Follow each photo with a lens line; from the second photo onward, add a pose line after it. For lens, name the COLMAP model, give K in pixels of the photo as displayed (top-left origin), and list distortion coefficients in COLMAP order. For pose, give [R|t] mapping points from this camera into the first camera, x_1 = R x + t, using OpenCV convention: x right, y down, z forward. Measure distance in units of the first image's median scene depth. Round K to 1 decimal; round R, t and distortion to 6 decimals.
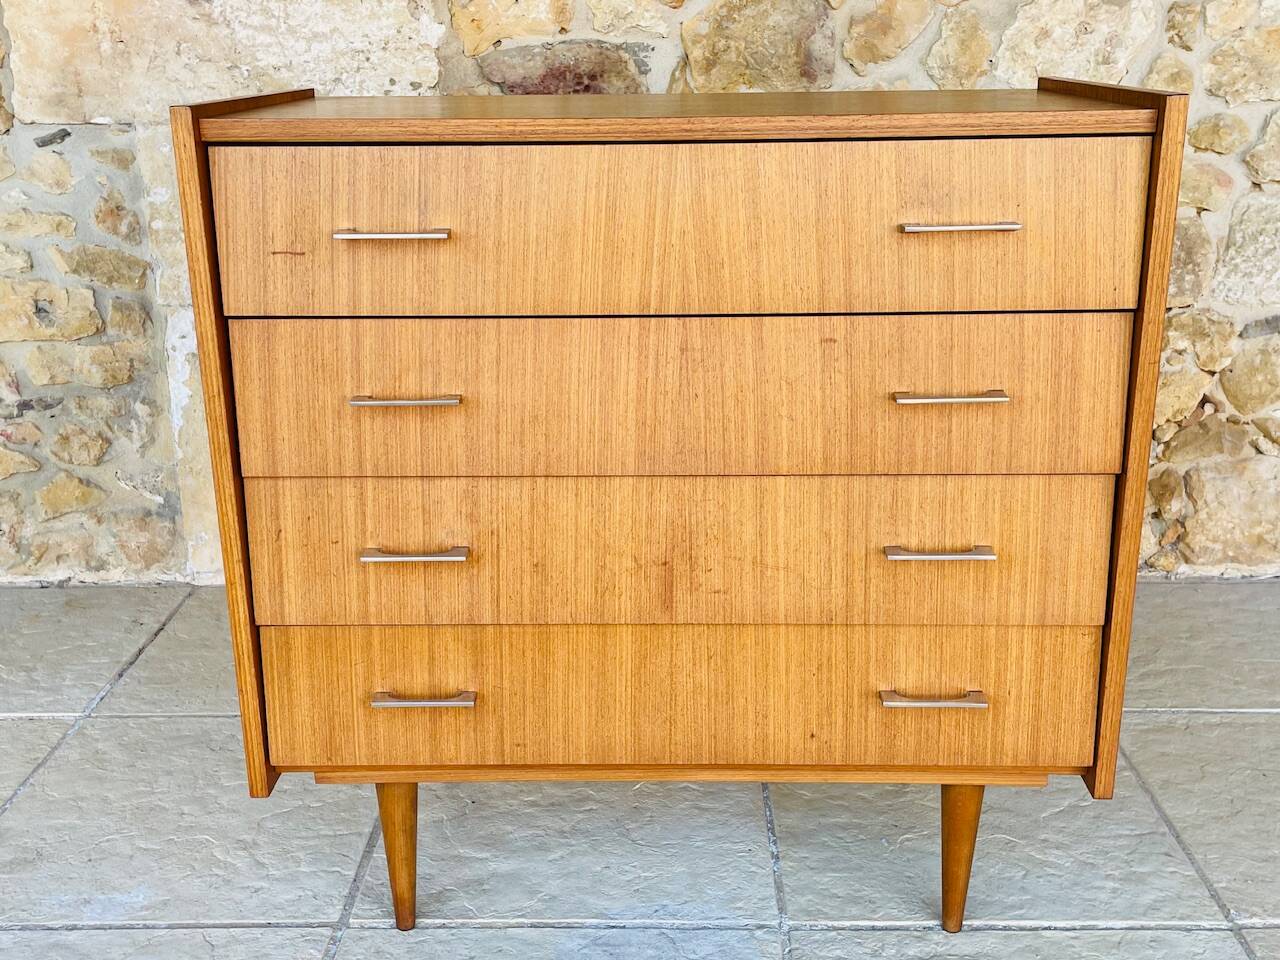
lens RADIAL K [[1341.4, 0, 641.1], [0, 1341.4, 463.7], [0, 0, 1]] dist [0.036326, 0.000000]
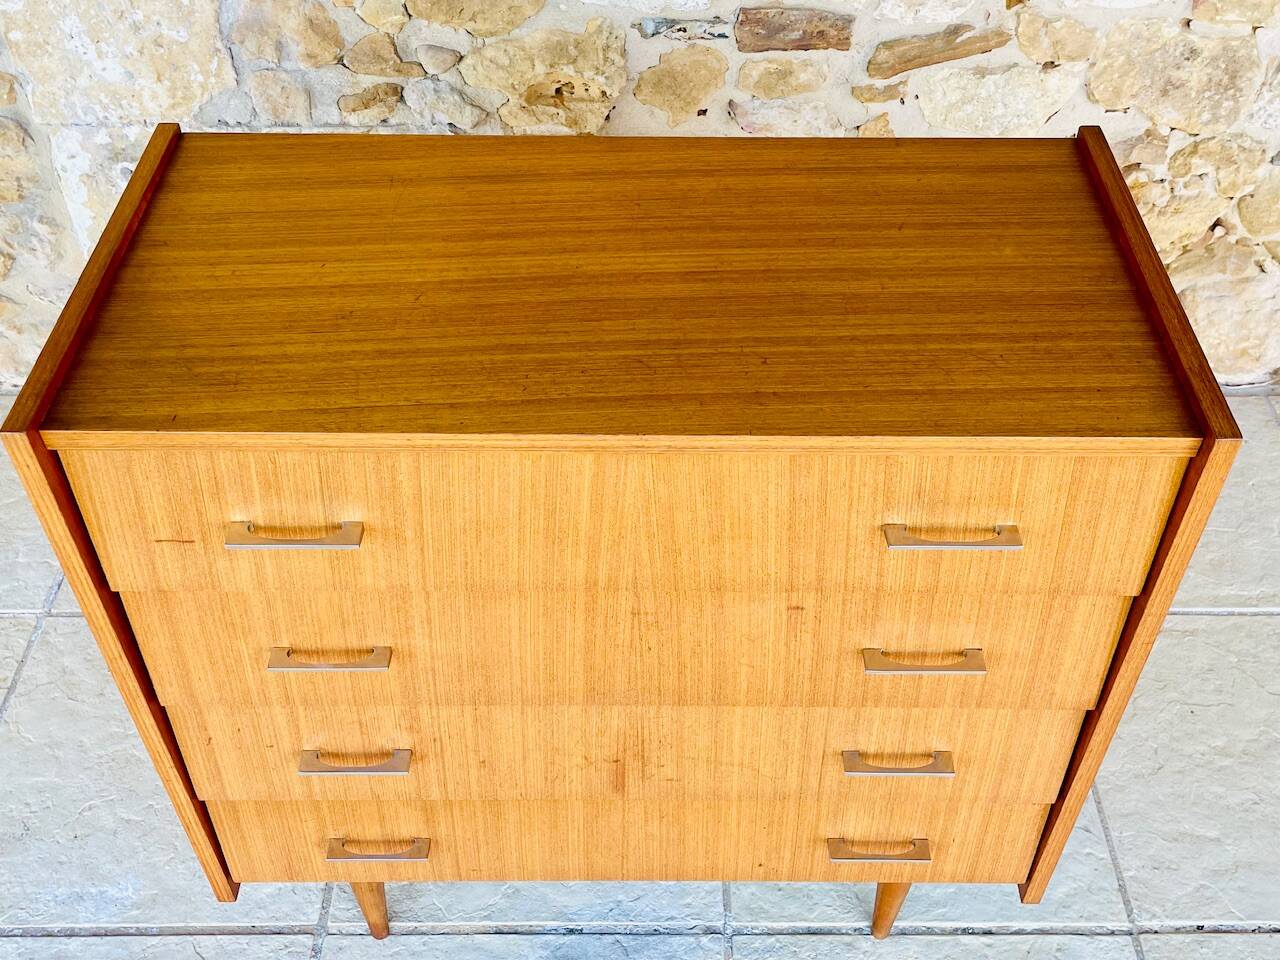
lens RADIAL K [[1341.4, 0, 651.7], [0, 1341.4, 469.2], [0, 0, 1]] dist [0.036326, 0.000000]
pose [[0.999772, -0.001323, 0.021292, 0.020677], [-0.008518, 0.890302, 0.455292, -0.469685], [-0.019558, -0.455369, 0.890088, 0.188725]]
